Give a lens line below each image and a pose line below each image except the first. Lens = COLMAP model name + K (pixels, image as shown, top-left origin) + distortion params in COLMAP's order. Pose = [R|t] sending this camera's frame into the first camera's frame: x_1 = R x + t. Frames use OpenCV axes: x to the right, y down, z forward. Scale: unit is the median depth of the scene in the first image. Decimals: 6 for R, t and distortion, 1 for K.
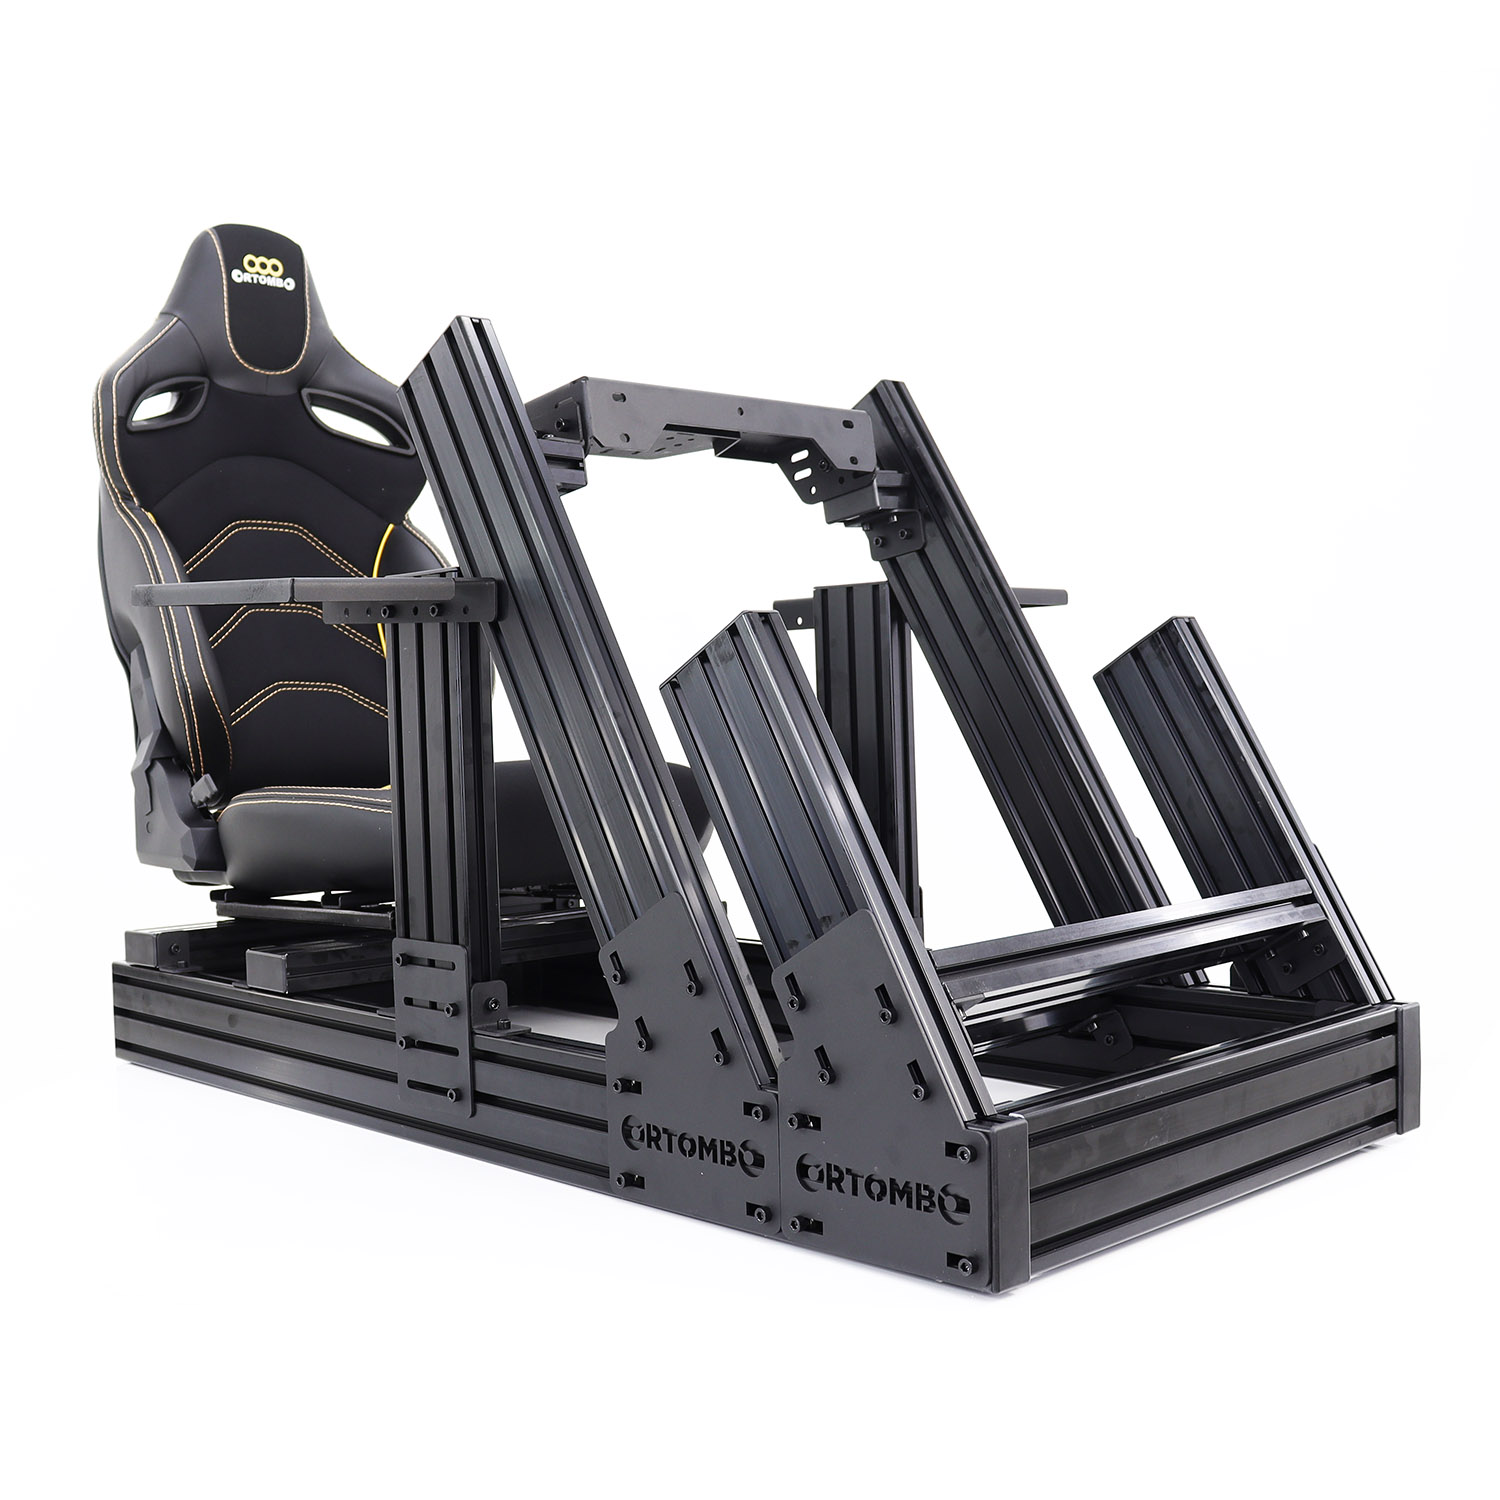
lens RADIAL K [[1986.2, 0, 750.0], [0, 1986.2, 750.0], [0, 0, 1]] dist [-0.222517, -0.001606]
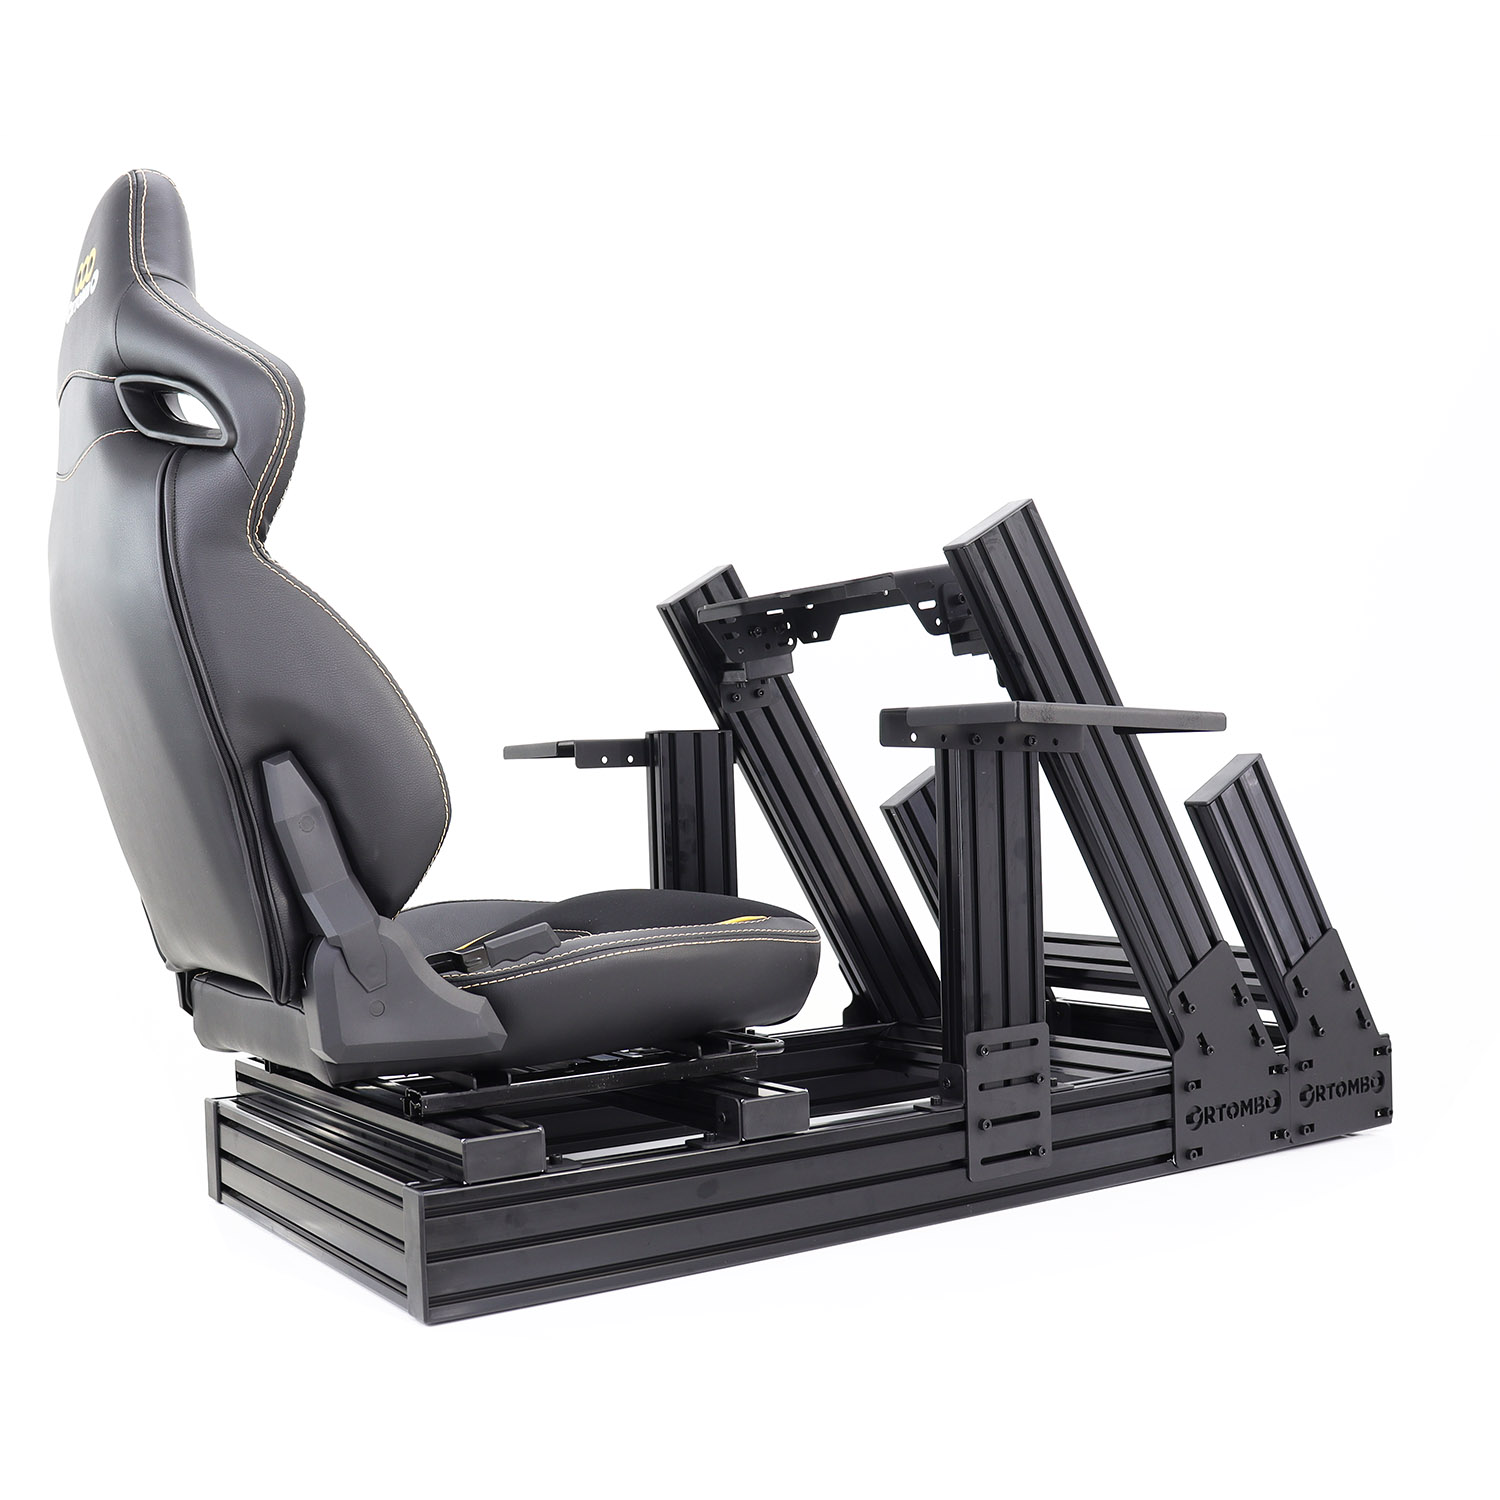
lens RADIAL K [[1744.8, 0, 750.0], [0, 1744.8, 750.0], [0, 0, 1]] dist [-0.155800, 0.023283]
pose [[0.173252, 0.045157, 0.983842, -1.201967], [0.048809, 0.997327, -0.054371, -0.016650], [-0.983667, 0.057440, 0.170585, 0.975330]]
